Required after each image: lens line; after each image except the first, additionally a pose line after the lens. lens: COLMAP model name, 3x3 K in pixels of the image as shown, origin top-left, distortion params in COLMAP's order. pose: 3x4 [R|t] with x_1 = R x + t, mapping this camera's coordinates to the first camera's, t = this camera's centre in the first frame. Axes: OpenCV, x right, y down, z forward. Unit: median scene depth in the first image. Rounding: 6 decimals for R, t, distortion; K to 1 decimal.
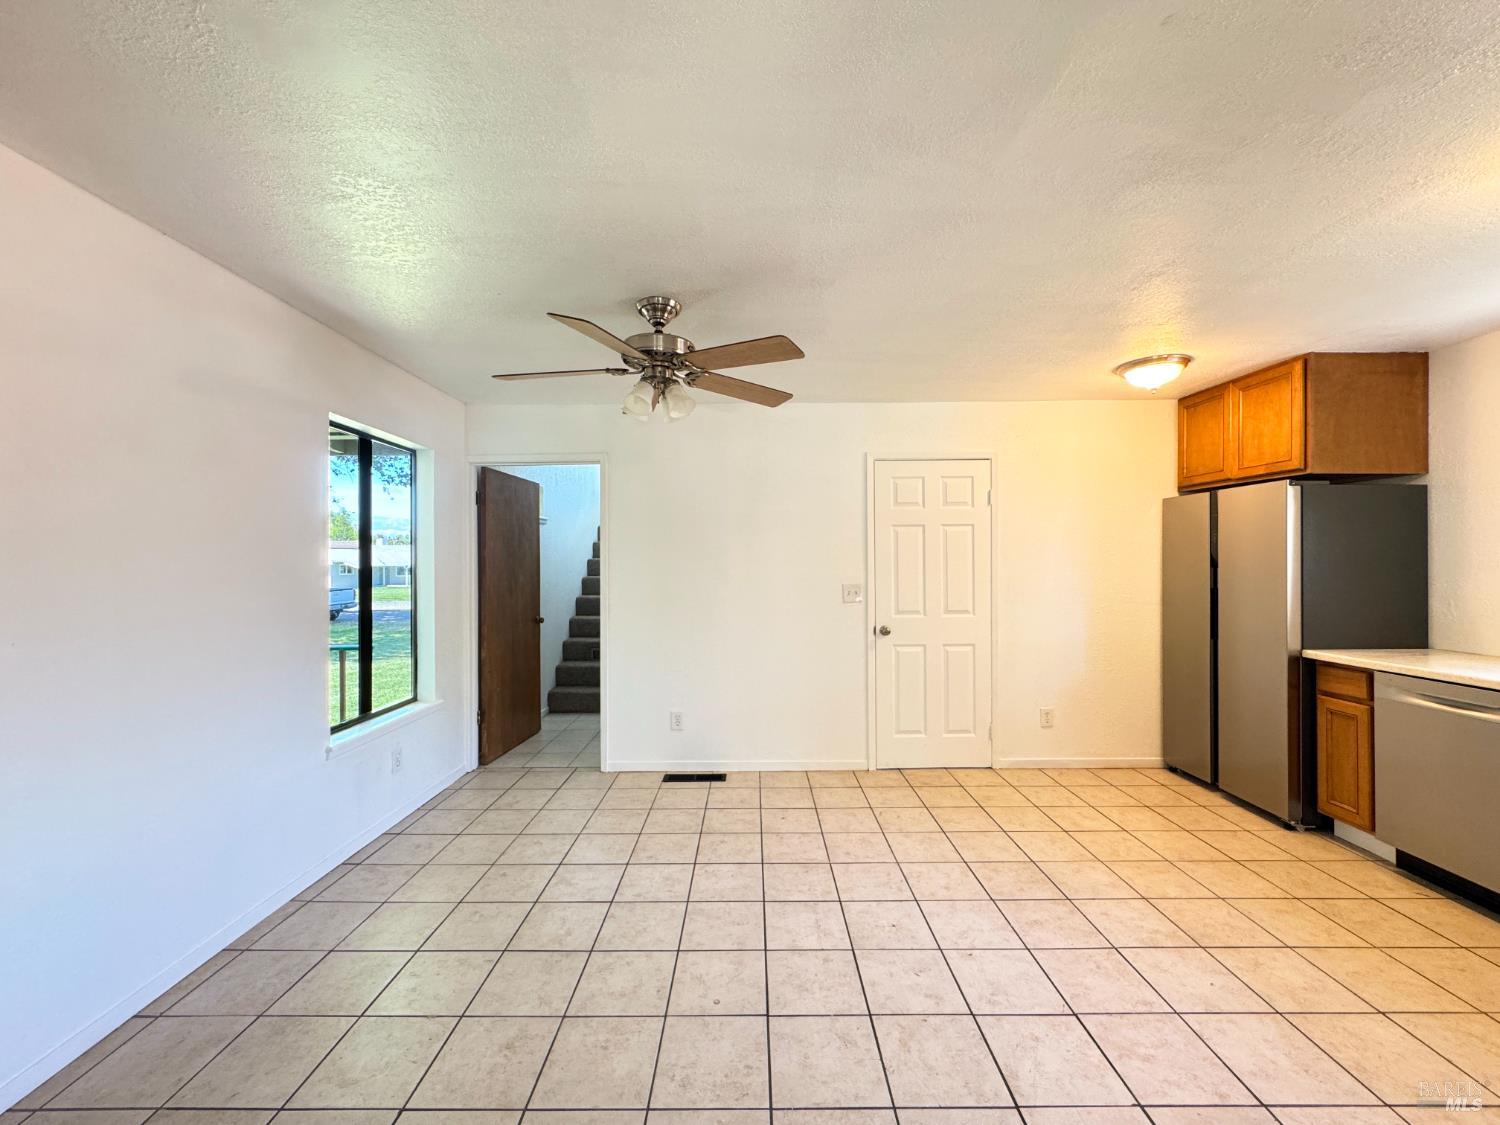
lens RADIAL K [[599.3, 0, 749.2], [0, 599.3, 559.6], [0, 0, 1]] dist [-0.001986, 0.000162]
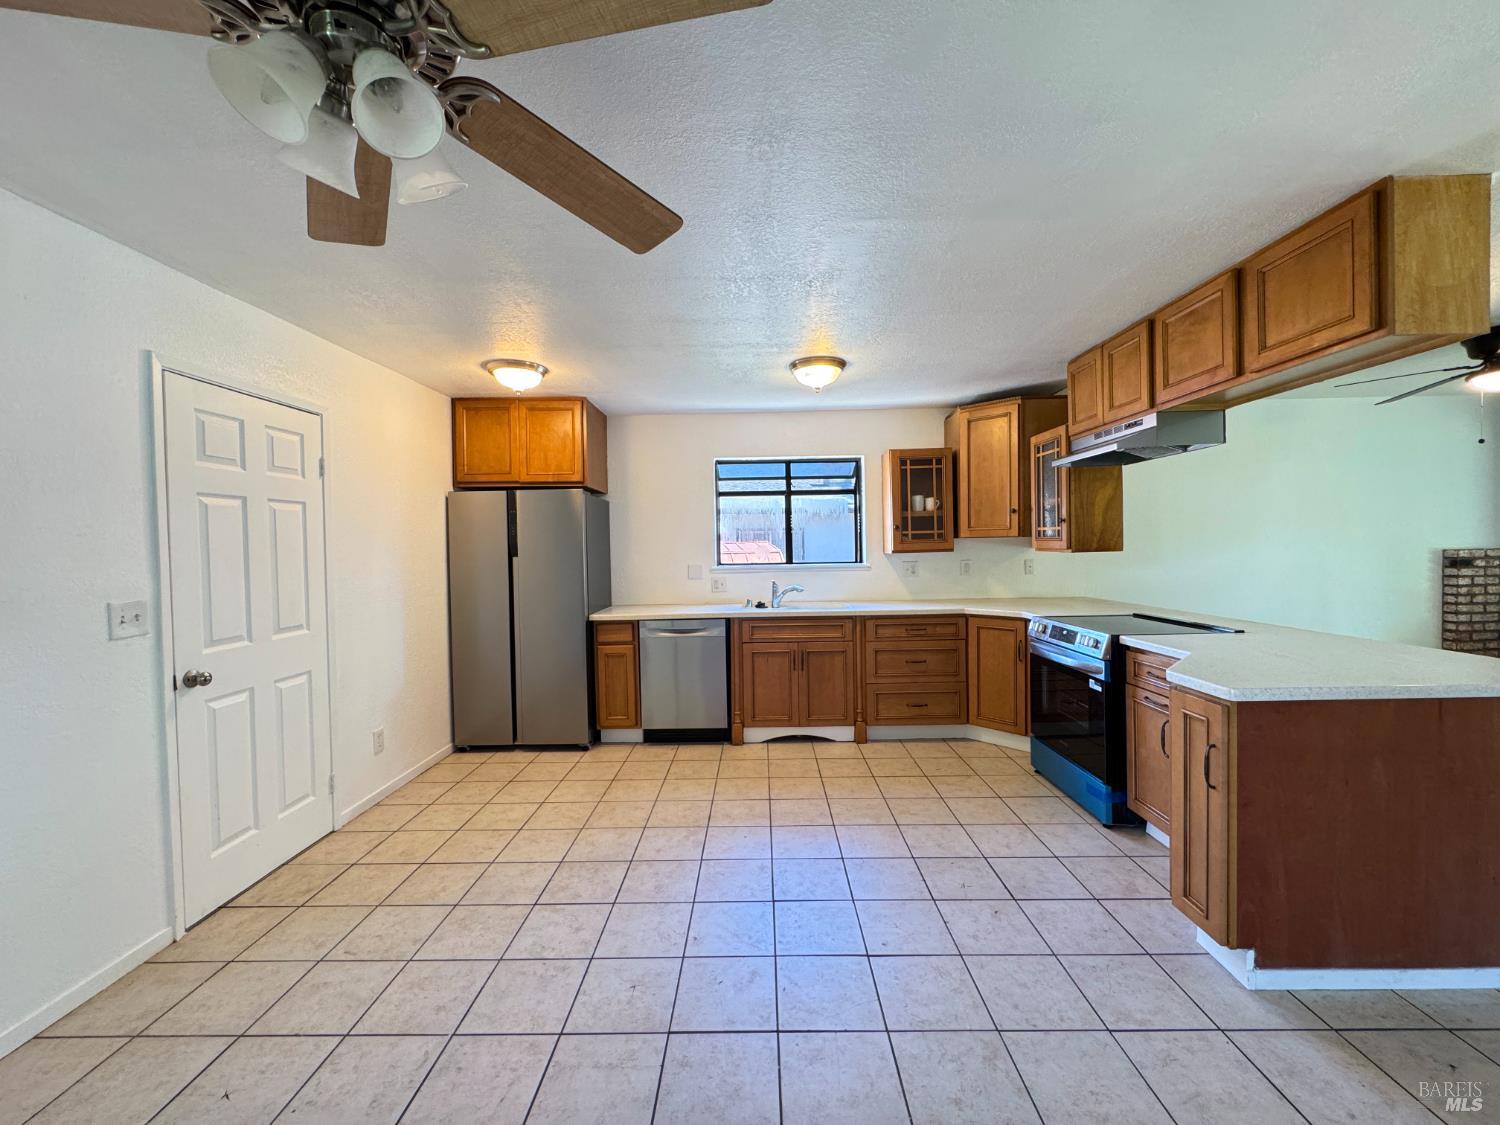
lens RADIAL K [[599.3, 0, 749.2], [0, 599.3, 559.6], [0, 0, 1]] dist [-0.001986, 0.000162]
pose [[0.012726, -0.017493, 0.999766, -0.408986], [0.014472, 0.999745, 0.017309, 0.005310], [-0.999814, 0.014248, 0.012976, 0.582616]]
